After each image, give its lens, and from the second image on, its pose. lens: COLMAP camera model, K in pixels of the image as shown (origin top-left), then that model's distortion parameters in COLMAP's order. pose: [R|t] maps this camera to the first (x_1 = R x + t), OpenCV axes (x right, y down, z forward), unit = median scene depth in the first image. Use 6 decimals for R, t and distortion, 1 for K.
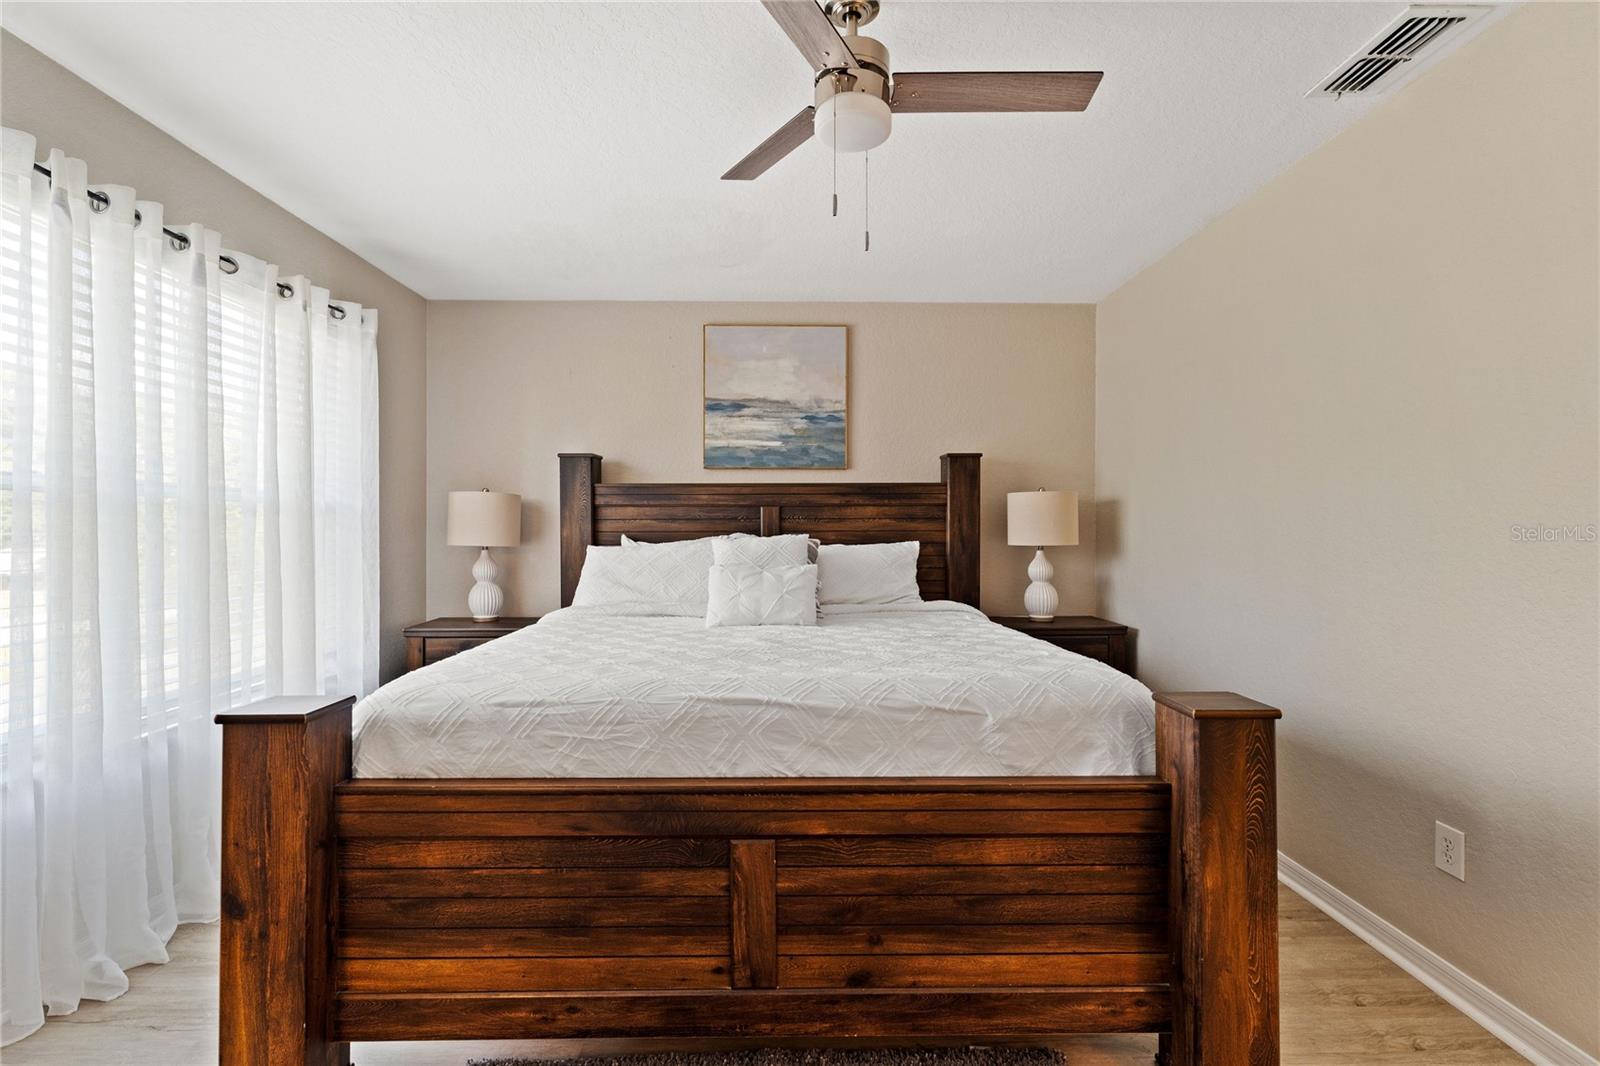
lens RADIAL K [[735.5, 0, 800.0], [0, 735.5, 533.0], [0, 0, 1]] dist [0.015653, -0.000540]
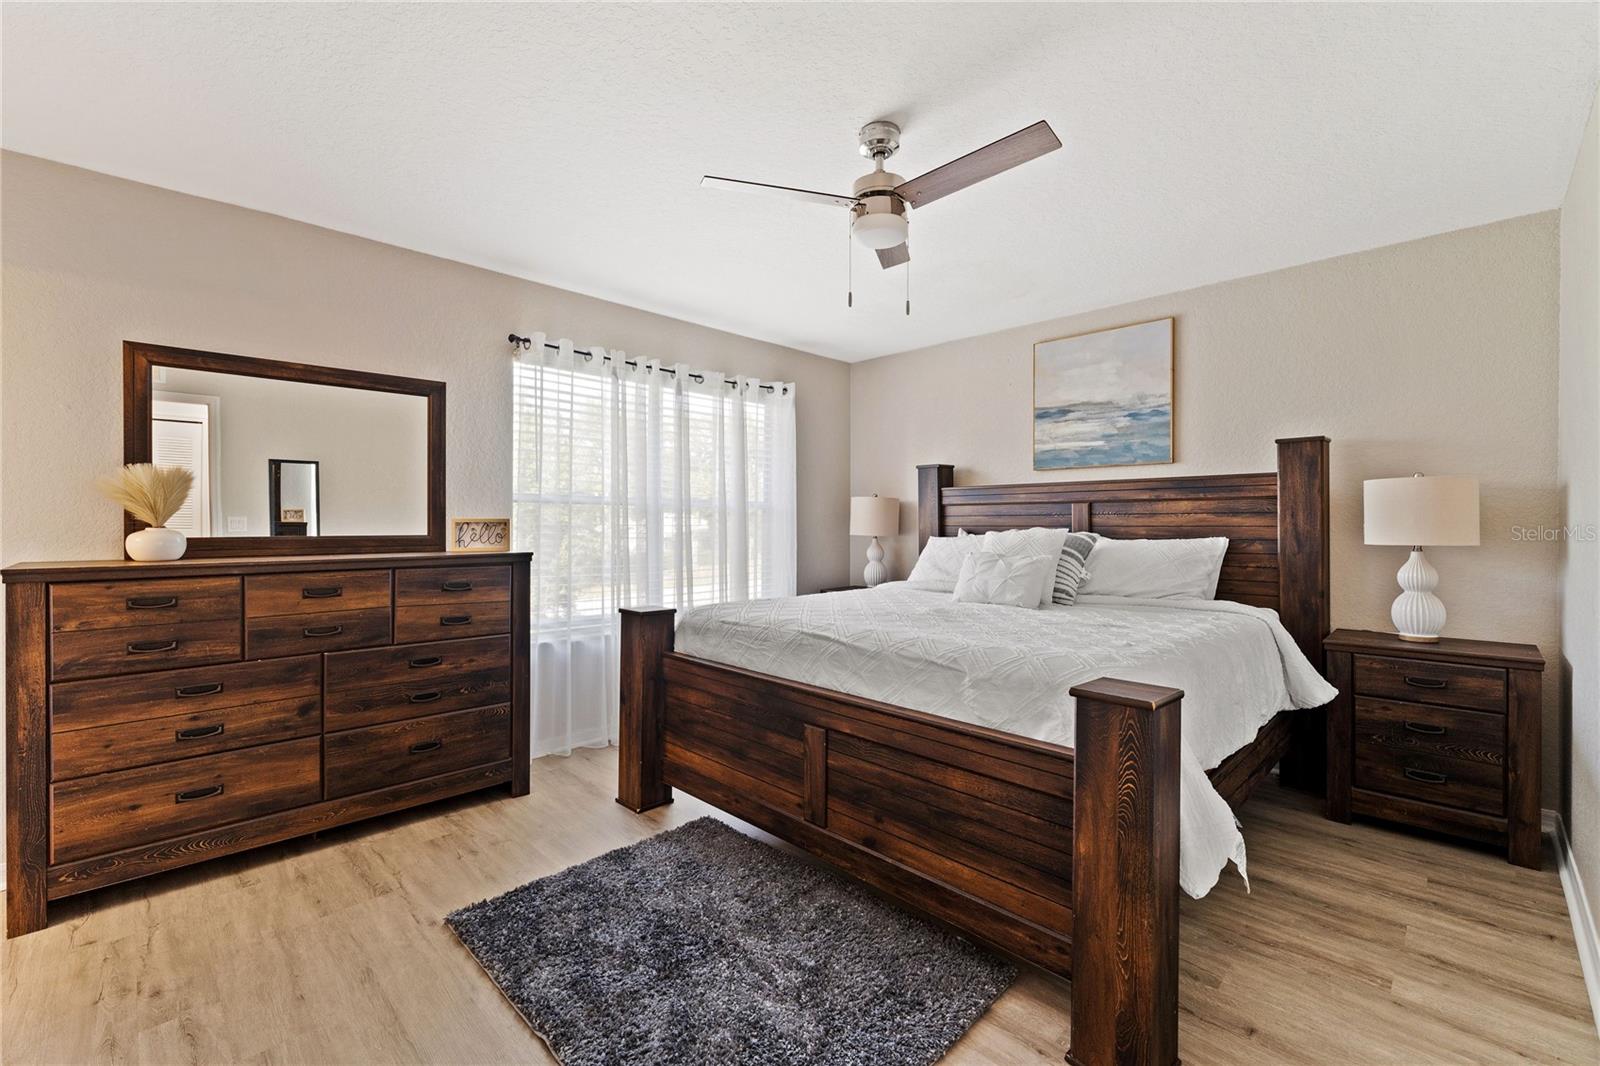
lens RADIAL K [[671.5, 0, 800.5], [0, 671.5, 547.7], [0, 0, 1]] dist [0.039063, -0.000075]
pose [[0.700942, 0.029856, -0.712594, 0.425979], [-0.009550, 0.999427, 0.032480, 0.001707], [0.713155, -0.015962, 0.700825, 0.007323]]
